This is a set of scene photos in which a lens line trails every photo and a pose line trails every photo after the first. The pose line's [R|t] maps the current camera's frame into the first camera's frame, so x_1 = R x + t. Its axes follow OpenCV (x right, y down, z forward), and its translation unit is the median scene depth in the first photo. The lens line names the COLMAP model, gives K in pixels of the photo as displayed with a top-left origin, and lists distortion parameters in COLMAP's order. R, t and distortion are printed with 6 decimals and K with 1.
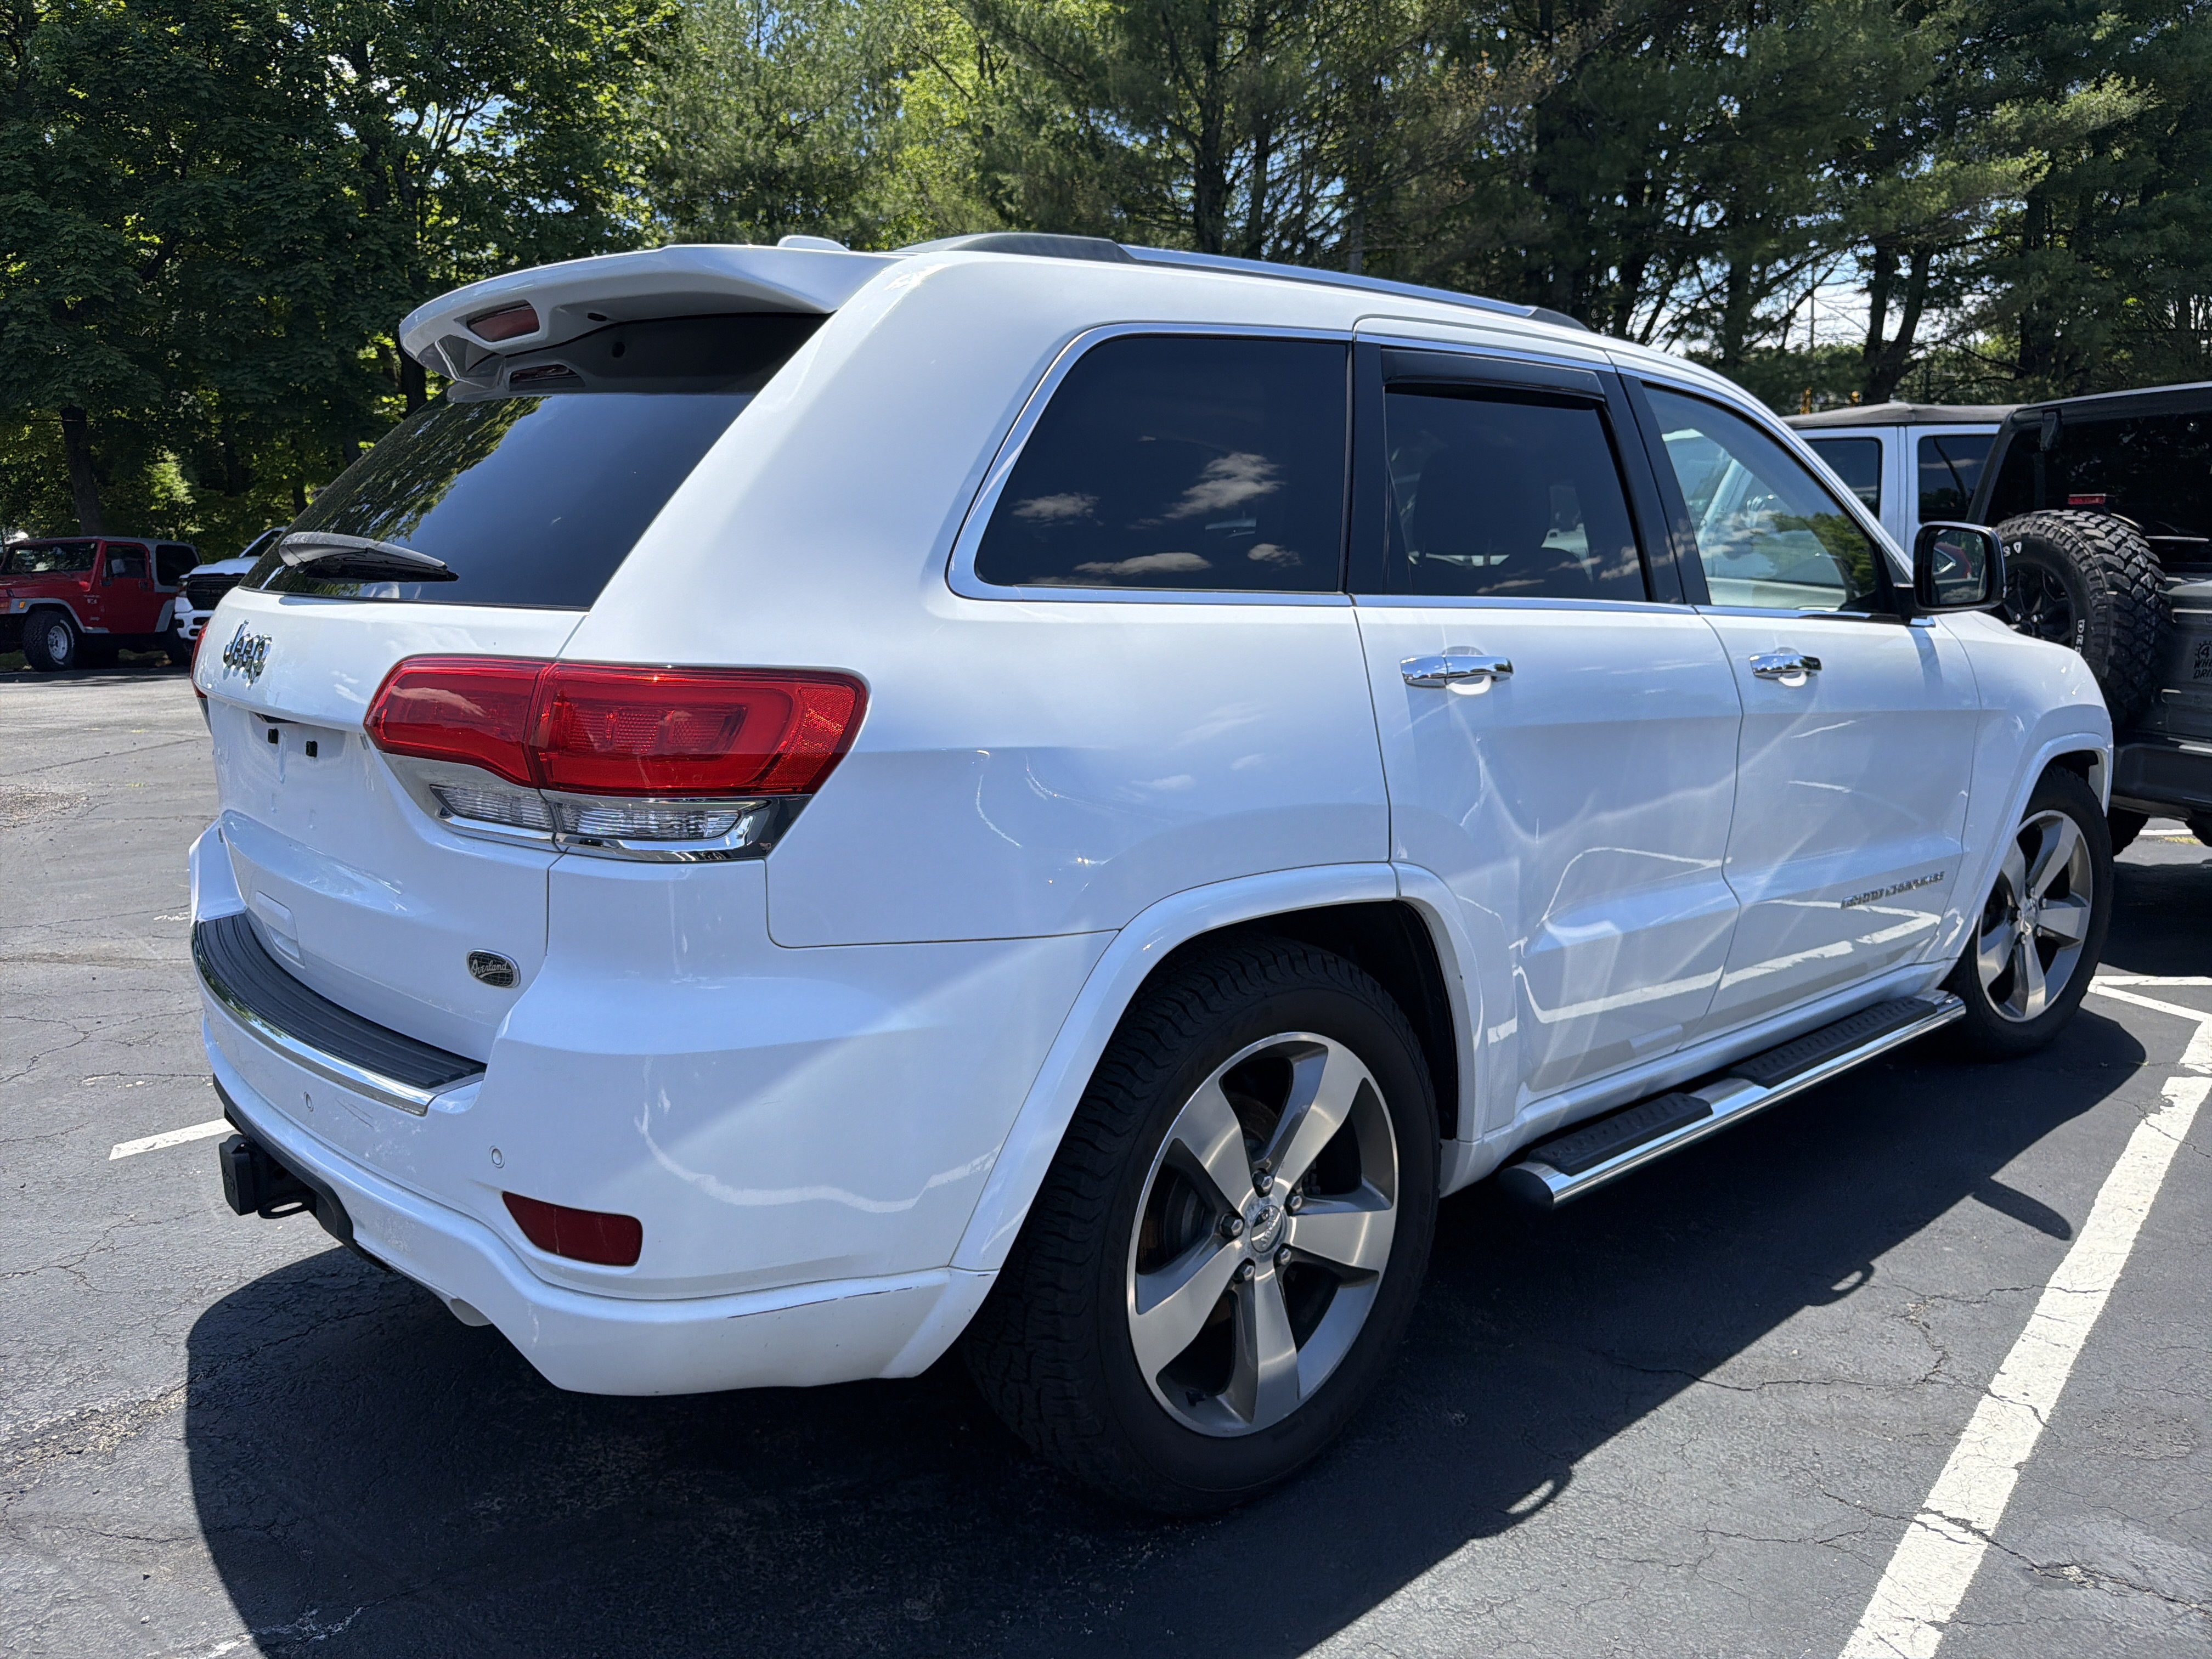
lens RADIAL K [[1666.6, 0, 1106.0], [0, 1666.6, 829.5], [0, 0, 1]] dist [0.061589, -0.090279]
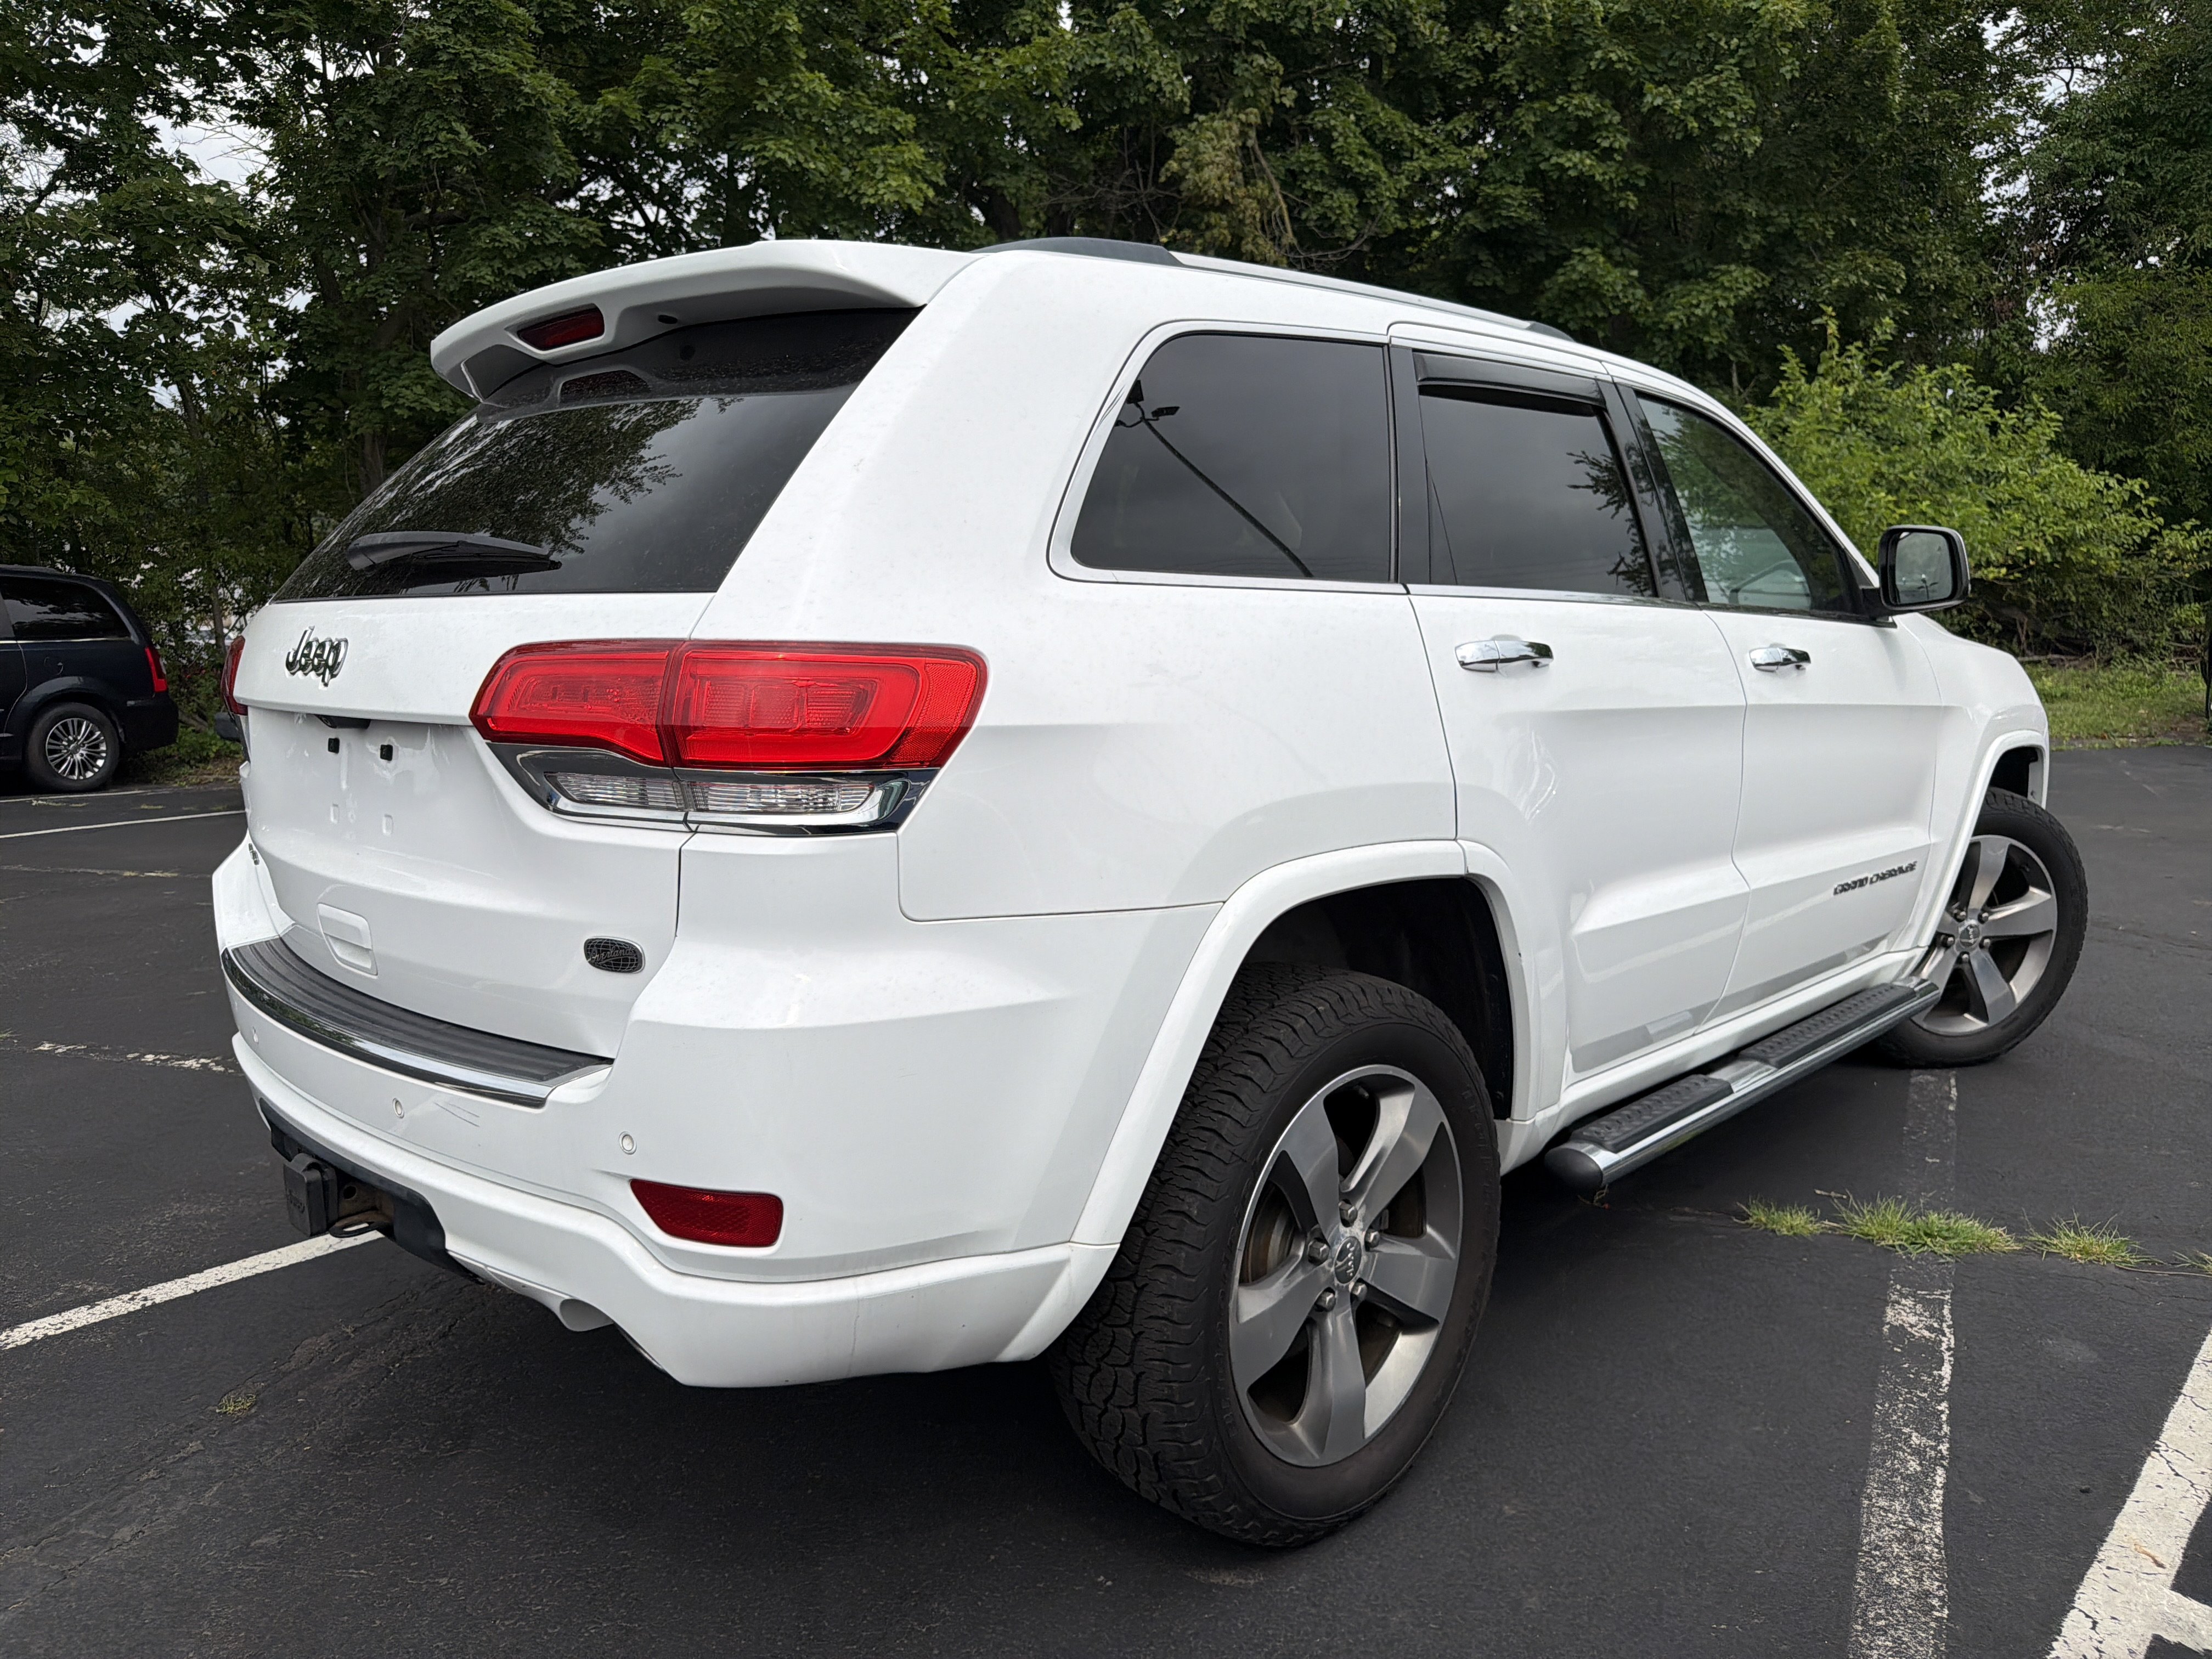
lens RADIAL K [[1666.6, 0, 1106.0], [0, 1666.6, 829.5], [0, 0, 1]] dist [0.061589, -0.090279]
pose [[0.997037, -0.028397, 0.071493, -0.131675], [0.031247, 0.998748, -0.039062, 0.052028], [-0.070294, 0.041180, 0.996676, -0.009631]]
